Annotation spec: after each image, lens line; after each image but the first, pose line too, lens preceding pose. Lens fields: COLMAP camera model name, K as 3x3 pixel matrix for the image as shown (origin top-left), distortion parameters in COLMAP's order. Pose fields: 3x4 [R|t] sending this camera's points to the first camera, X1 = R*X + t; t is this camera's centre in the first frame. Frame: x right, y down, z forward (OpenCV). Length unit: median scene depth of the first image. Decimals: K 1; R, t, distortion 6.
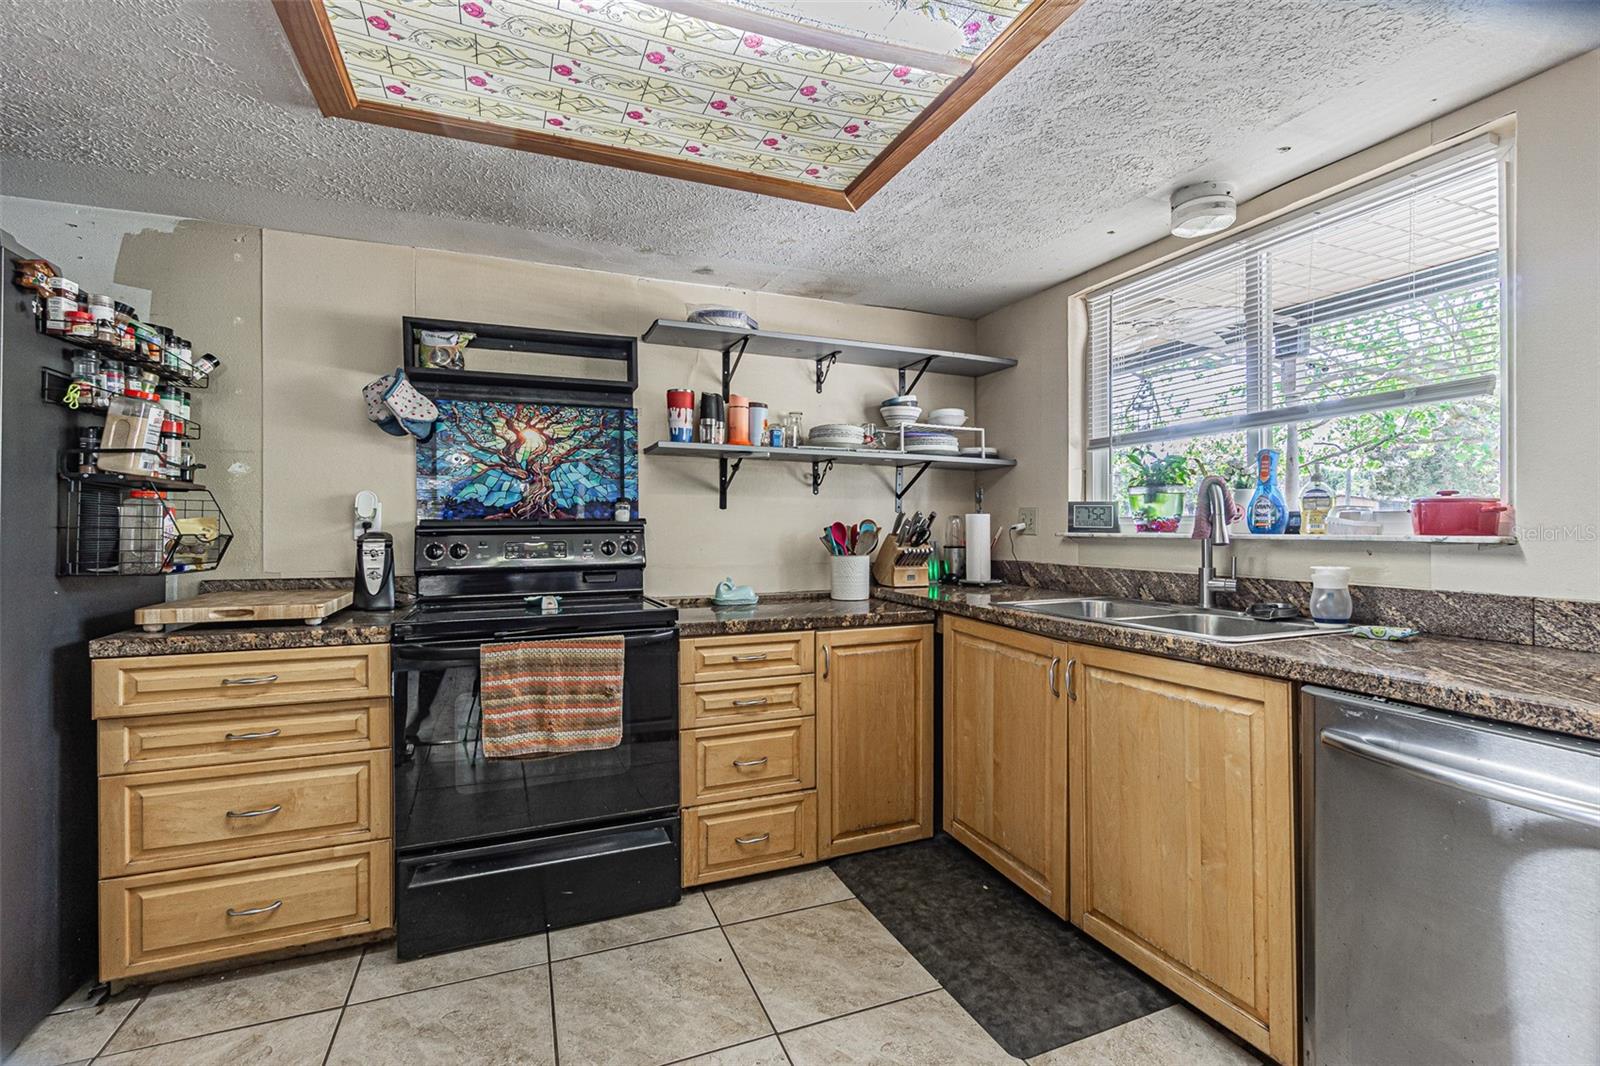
lens RADIAL K [[699.6, 0, 805.9], [0, 699.6, 531.3], [0, 0, 1]] dist [-0.007547, 0.000685]
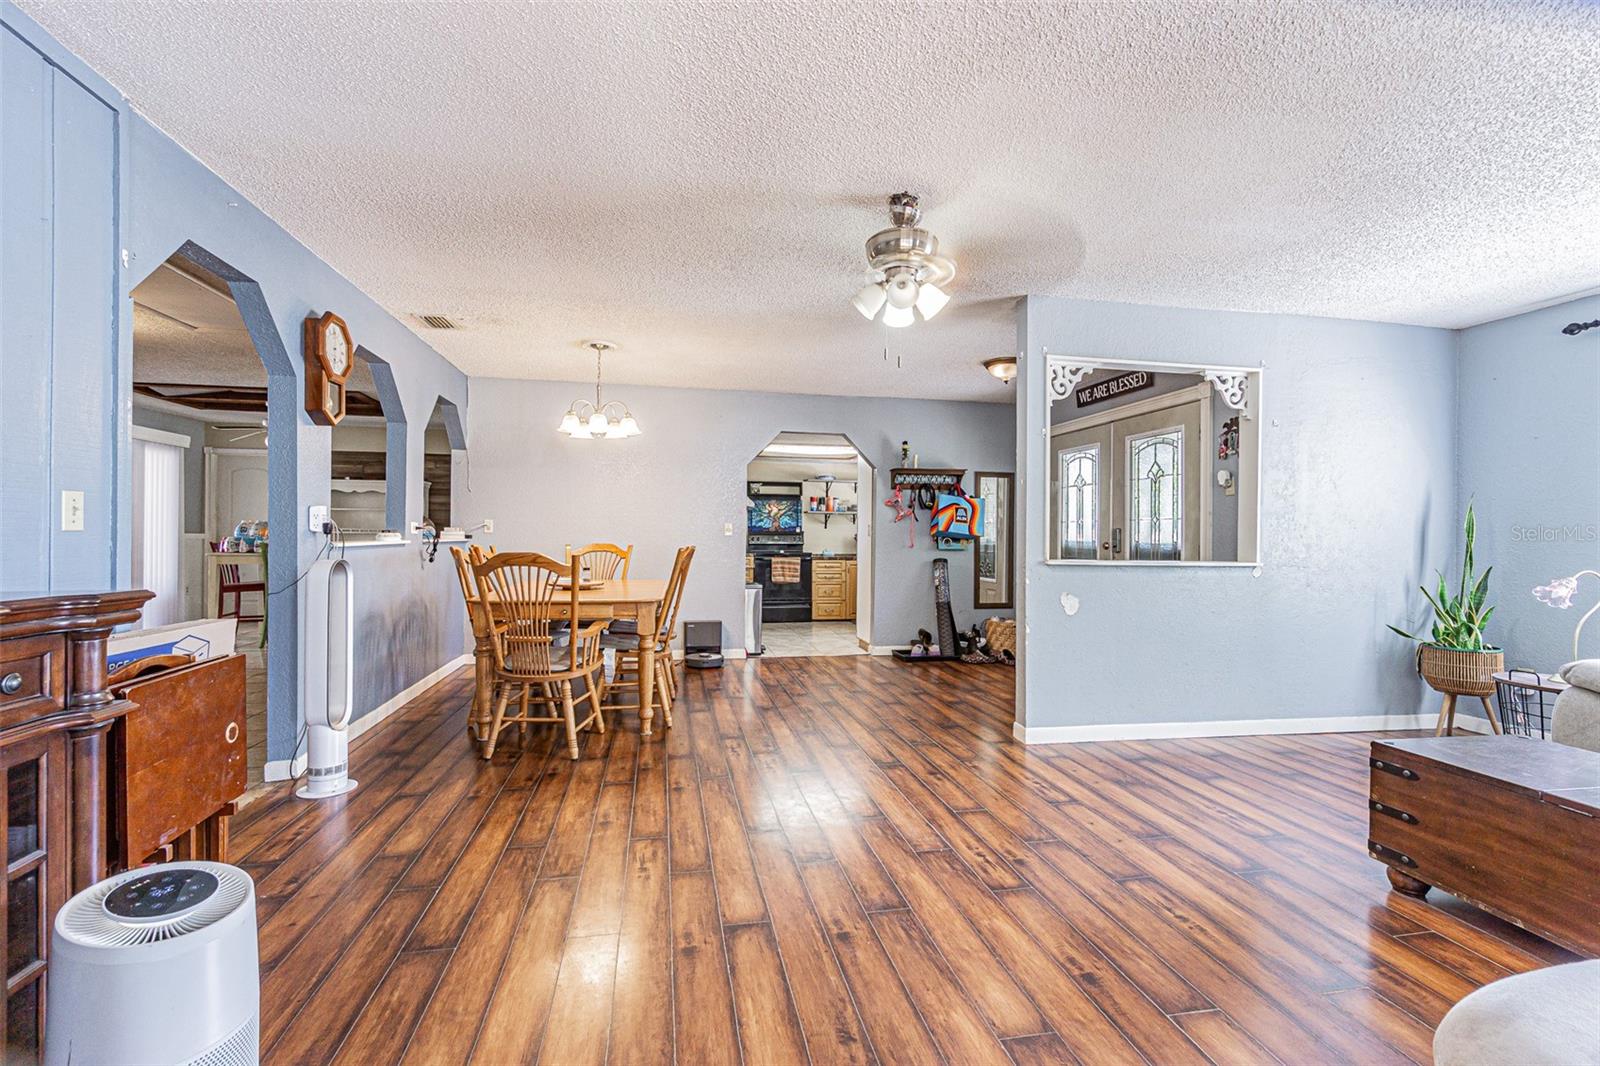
lens RADIAL K [[699.6, 0, 790.6], [0, 699.6, 534.0], [0, 0, 1]] dist [-0.007547, 0.000685]
pose [[0.977674, 0.015978, -0.209520, 0.518874], [-0.016636, 0.999861, -0.001379, 0.002476], [0.209469, 0.004834, 0.977803, -2.860780]]
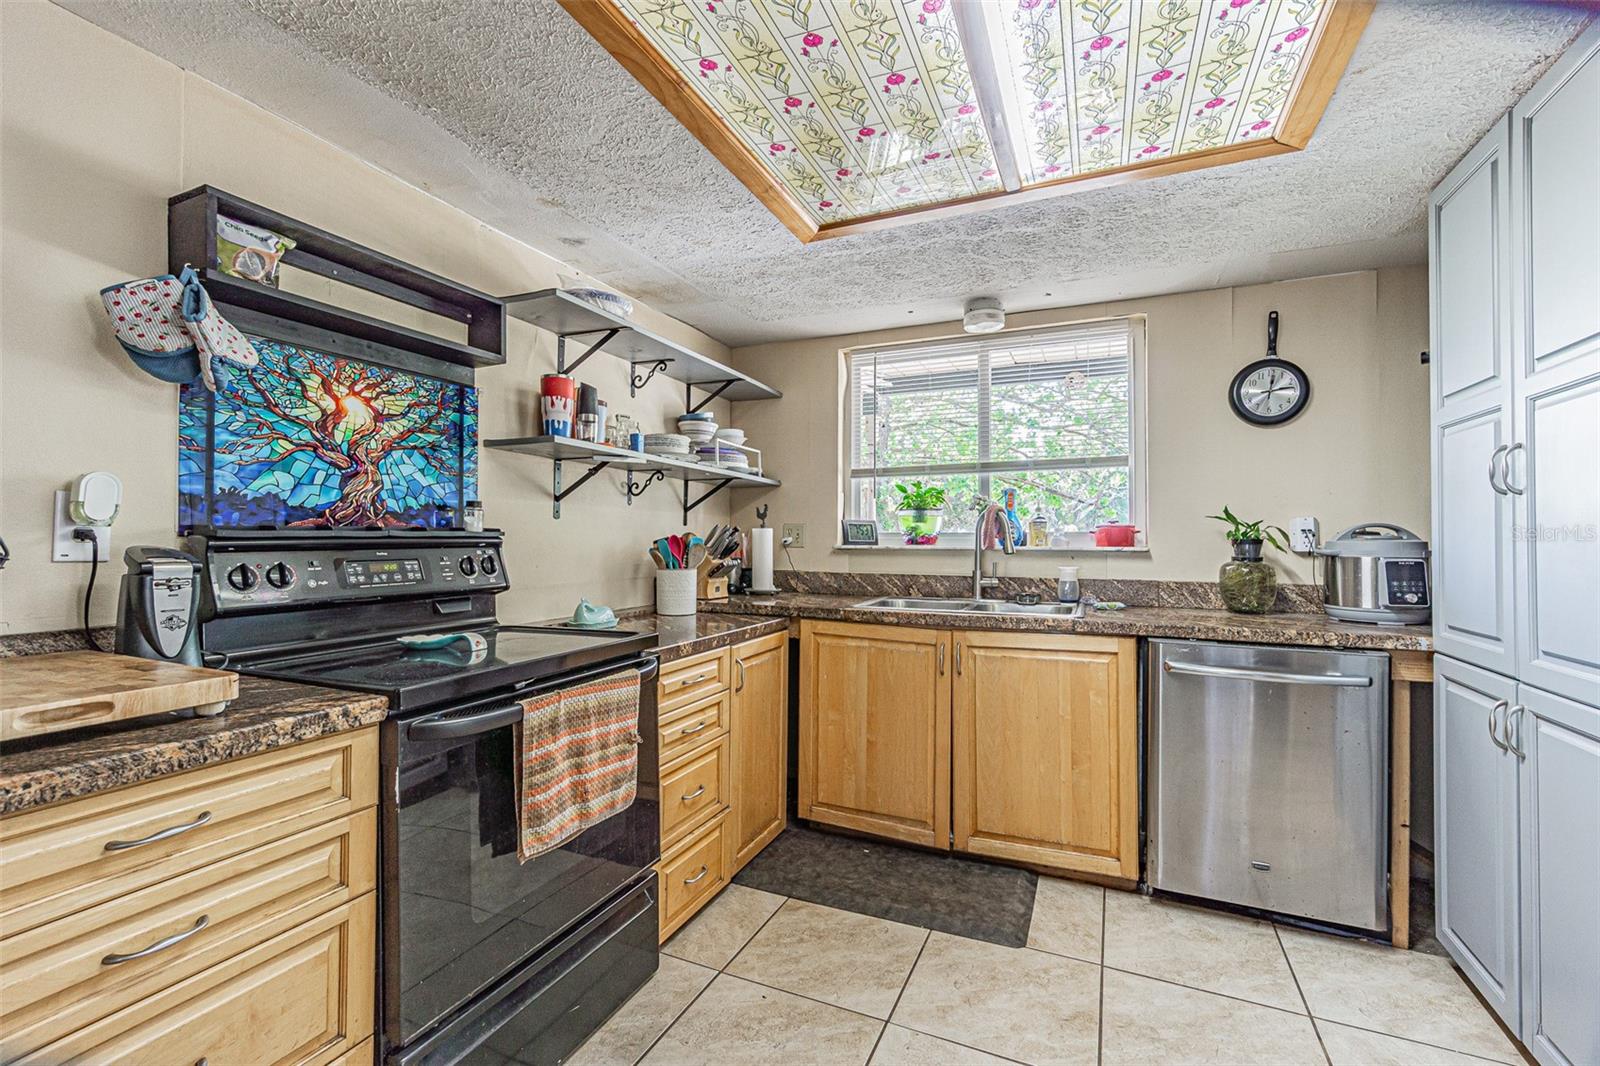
lens RADIAL K [[699.6, 0, 794.8], [0, 699.6, 530.3], [0, 0, 1]] dist [-0.007547, 0.000685]
pose [[0.723510, 0.012906, 0.690193, -0.592154], [-0.000196, 0.999829, -0.018491, -0.001879], [-0.690314, 0.013243, 0.723389, 0.216823]]
